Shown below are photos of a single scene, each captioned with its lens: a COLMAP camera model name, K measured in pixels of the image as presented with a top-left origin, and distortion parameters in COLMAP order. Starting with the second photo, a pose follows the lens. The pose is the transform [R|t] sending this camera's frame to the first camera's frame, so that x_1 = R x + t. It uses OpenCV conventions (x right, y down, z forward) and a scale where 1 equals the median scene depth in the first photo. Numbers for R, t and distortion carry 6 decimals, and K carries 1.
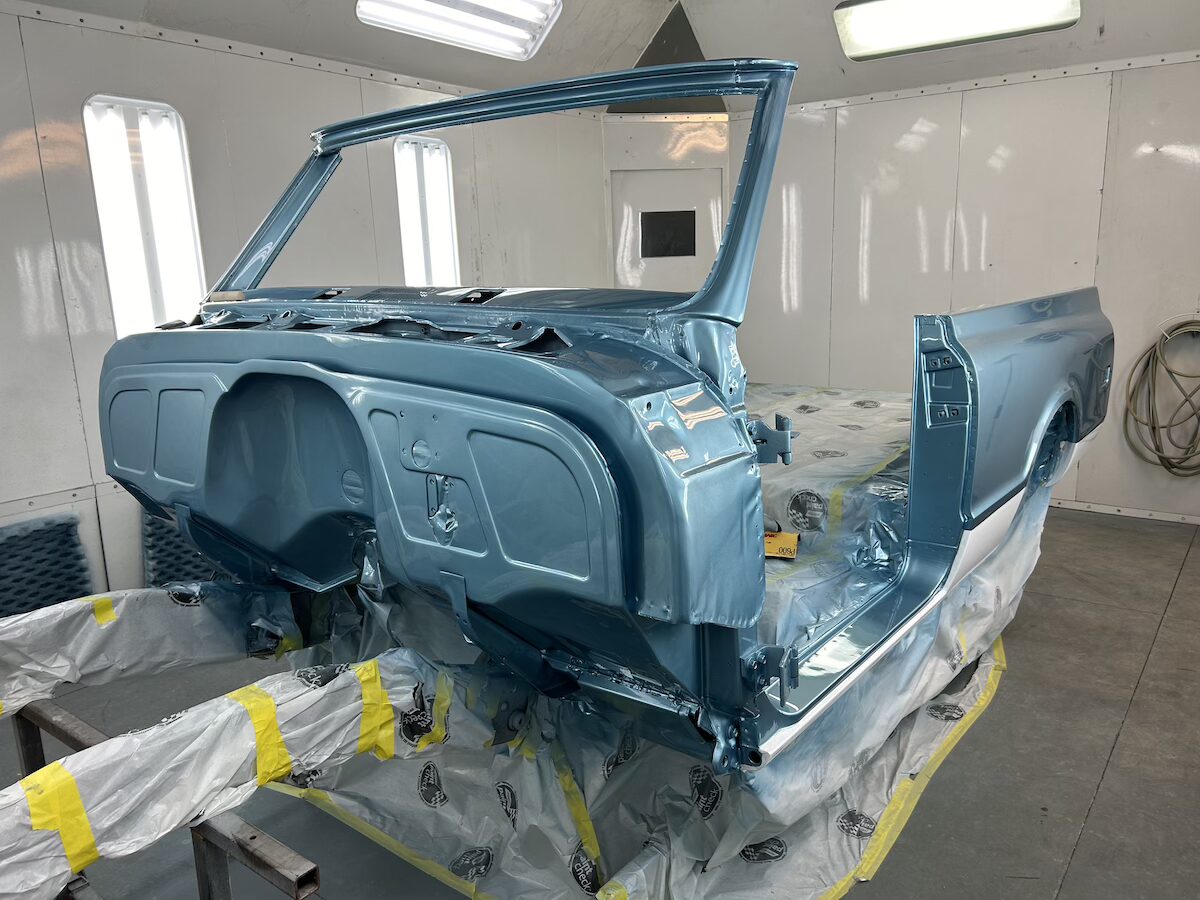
lens RADIAL K [[898.6, 0, 602.8], [0, 898.6, 455.6], [0, 0, 1]] dist [0.021204, -0.023714]
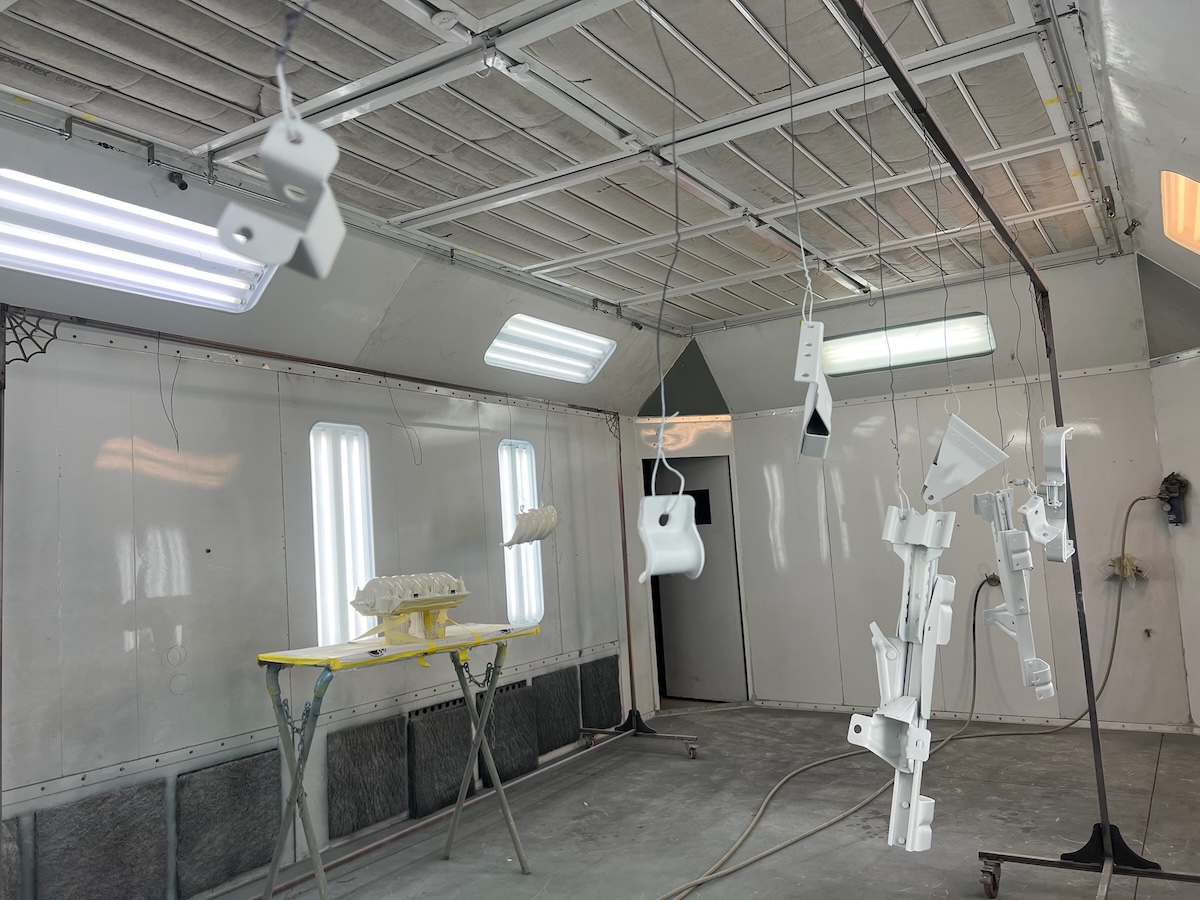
lens RADIAL K [[907.9, 0, 595.9], [0, 907.9, 450.5], [0, 0, 1]] dist [0.006676, -0.005284]
pose [[0.997988, -0.025762, 0.057929, -0.333949], [0.042010, 0.953046, -0.299899, 0.109541], [-0.047483, 0.301729, 0.952211, -0.497156]]
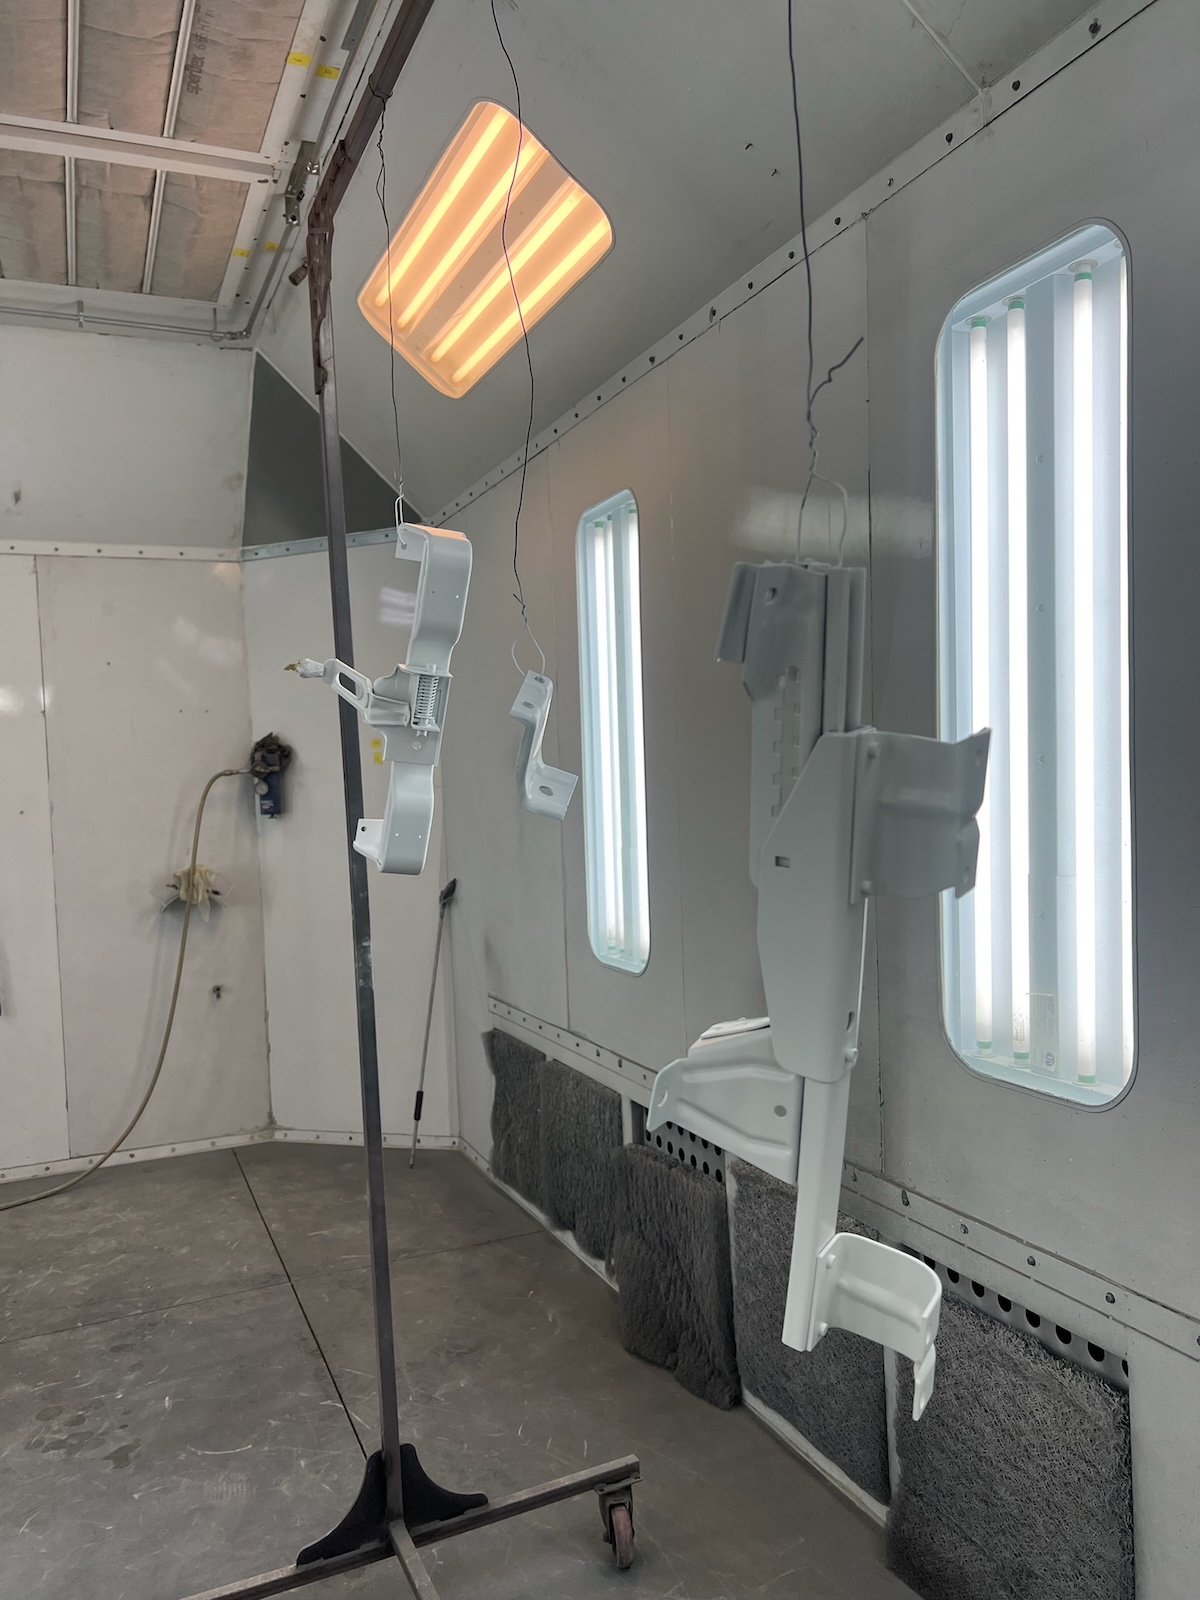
lens RADIAL K [[1210.5, 0, 605.5], [0, 1210.5, 813.8], [0, 0, 1]] dist [0.006676, -0.005284]
pose [[0.498409, -0.019520, 0.866722, -0.120280], [0.214458, 0.971451, -0.101445, -0.051324], [-0.839998, 0.236437, 0.488366, 0.385466]]
